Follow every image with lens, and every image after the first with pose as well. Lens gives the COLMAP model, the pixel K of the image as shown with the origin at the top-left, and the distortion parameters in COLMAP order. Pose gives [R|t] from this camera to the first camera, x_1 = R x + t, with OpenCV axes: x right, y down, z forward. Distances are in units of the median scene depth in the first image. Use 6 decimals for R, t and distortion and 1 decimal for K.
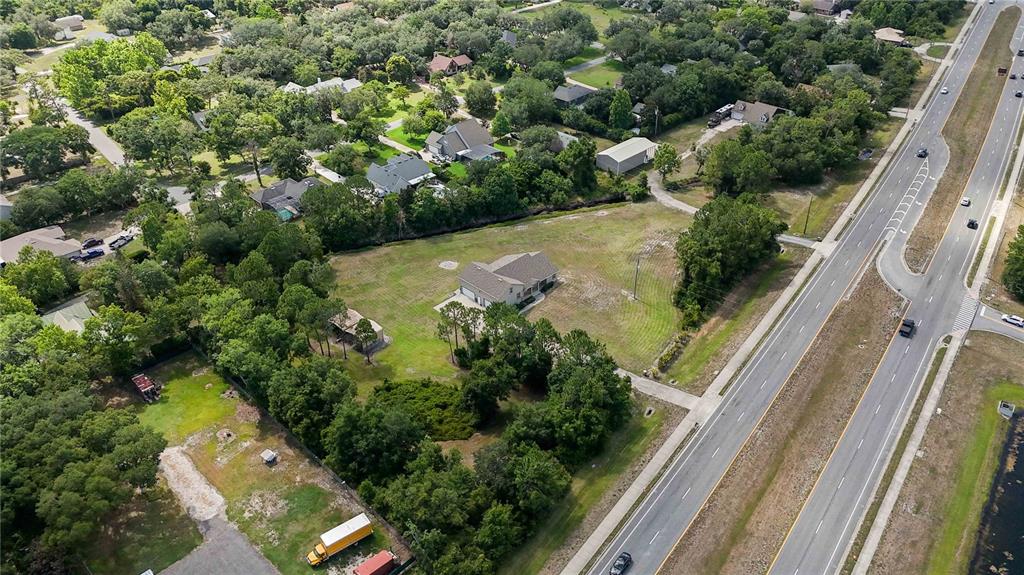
lens RADIAL K [[752.9, 0, 510.7], [0, 752.9, 293.2], [0, 0, 1]] dist [0.054263, -0.041281]
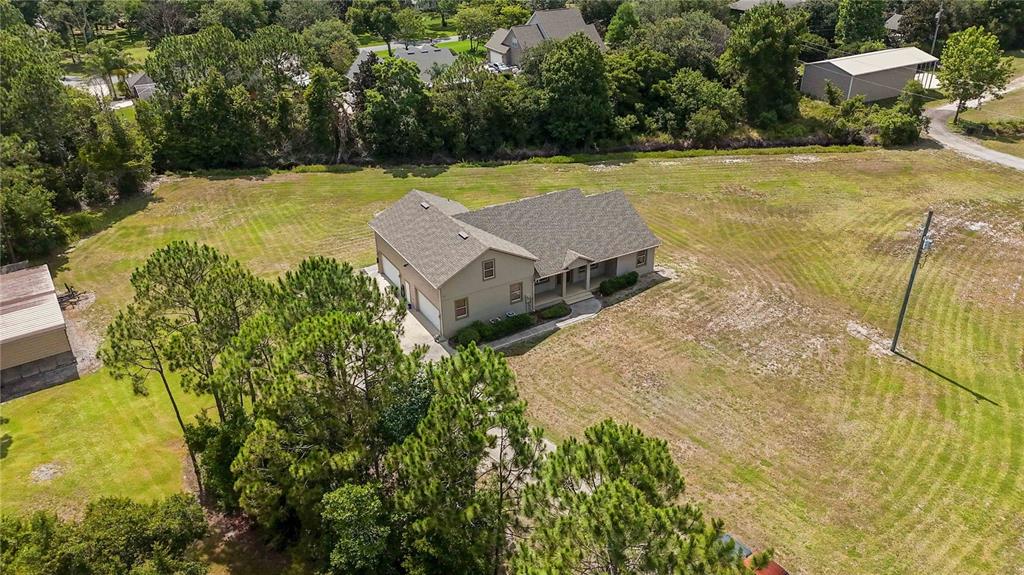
lens RADIAL K [[752.9, 0, 512.6], [0, 752.9, 283.1], [0, 0, 1]] dist [0.054263, -0.041281]
pose [[0.965382, 0.118223, -0.232509, 0.073897], [-0.140428, 0.986744, -0.081336, 0.023178], [0.219811, 0.111171, 0.969187, 0.584785]]
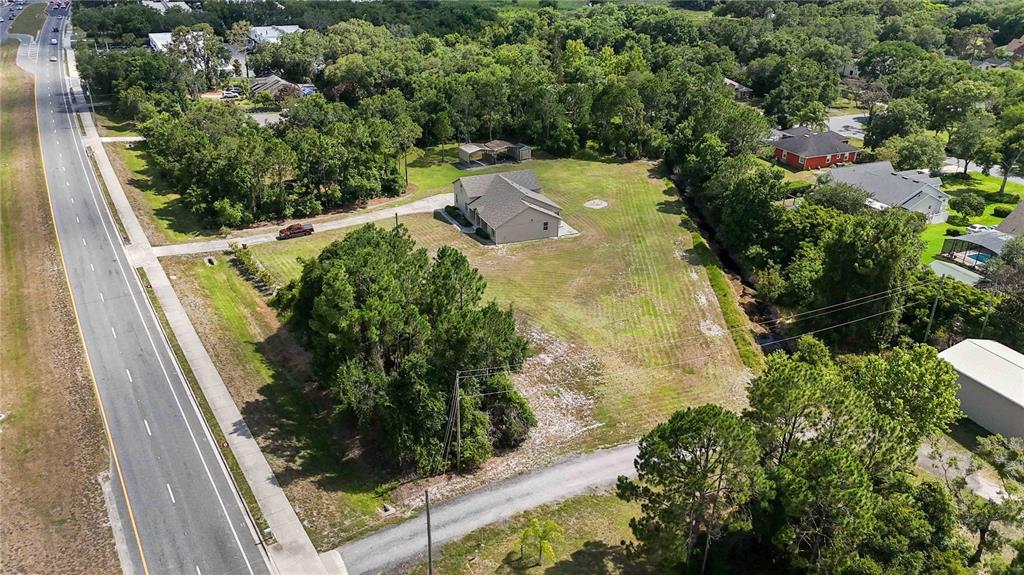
lens RADIAL K [[752.9, 0, 514.6], [0, 752.9, 294.8], [0, 0, 1]] dist [0.054263, -0.041281]
pose [[-0.364921, 0.414408, -0.833725, 0.562318], [-0.520173, 0.651933, 0.551727, -0.325119], [0.772174, 0.635019, -0.022340, 0.958804]]
